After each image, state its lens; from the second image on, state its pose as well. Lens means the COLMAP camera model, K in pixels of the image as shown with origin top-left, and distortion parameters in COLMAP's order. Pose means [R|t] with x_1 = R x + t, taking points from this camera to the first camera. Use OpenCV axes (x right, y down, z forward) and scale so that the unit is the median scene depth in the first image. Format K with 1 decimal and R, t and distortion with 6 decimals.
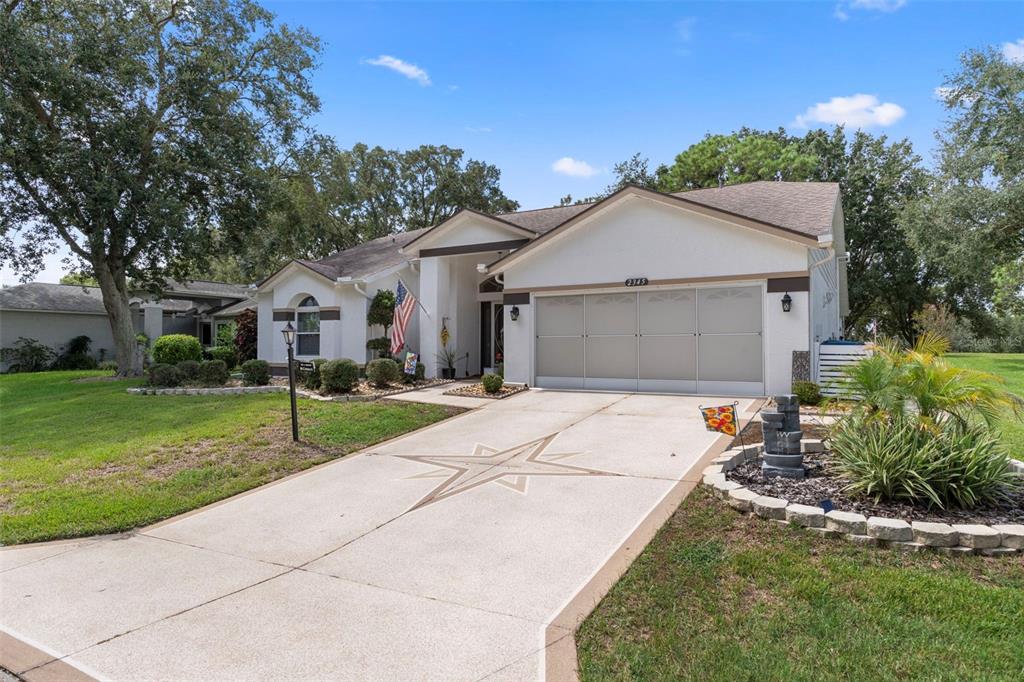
lens RADIAL K [[560.9, 0, 512.0], [0, 560.9, 341.0], [0, 0, 1]] dist [-0.000277, -0.000020]
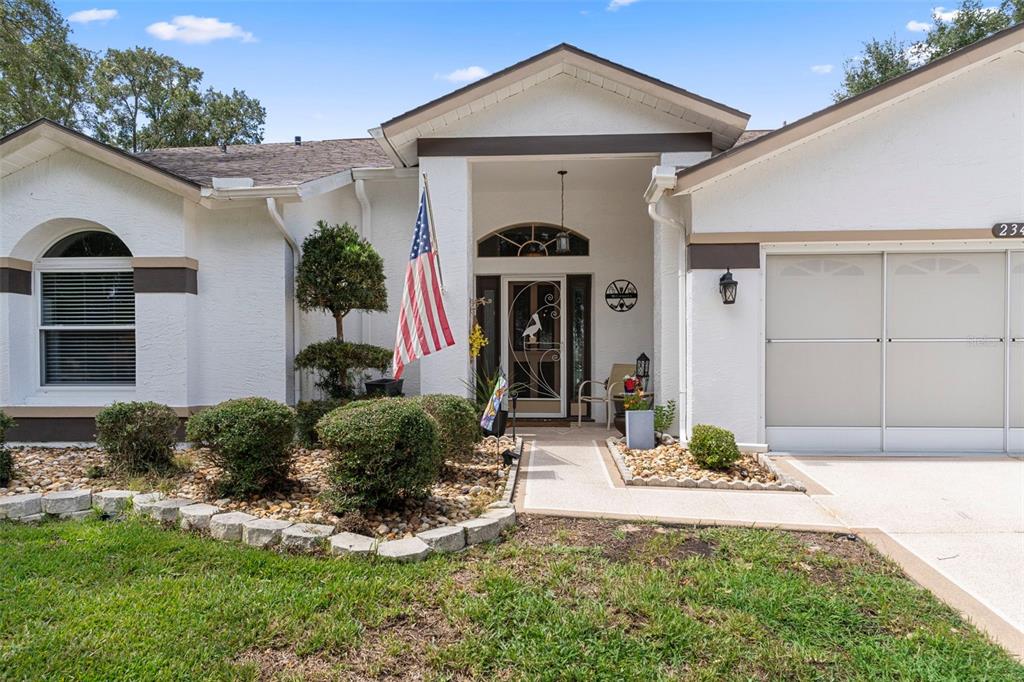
lens RADIAL K [[603.0, 0, 512.0], [0, 603.0, 341.0], [0, 0, 1]] dist [0.001149, 0.000295]
pose [[0.905570, -0.006168, 0.424152, -0.296771], [-0.002342, 0.999806, 0.019540, -0.014199], [-0.424190, -0.018688, 0.905380, 0.541538]]
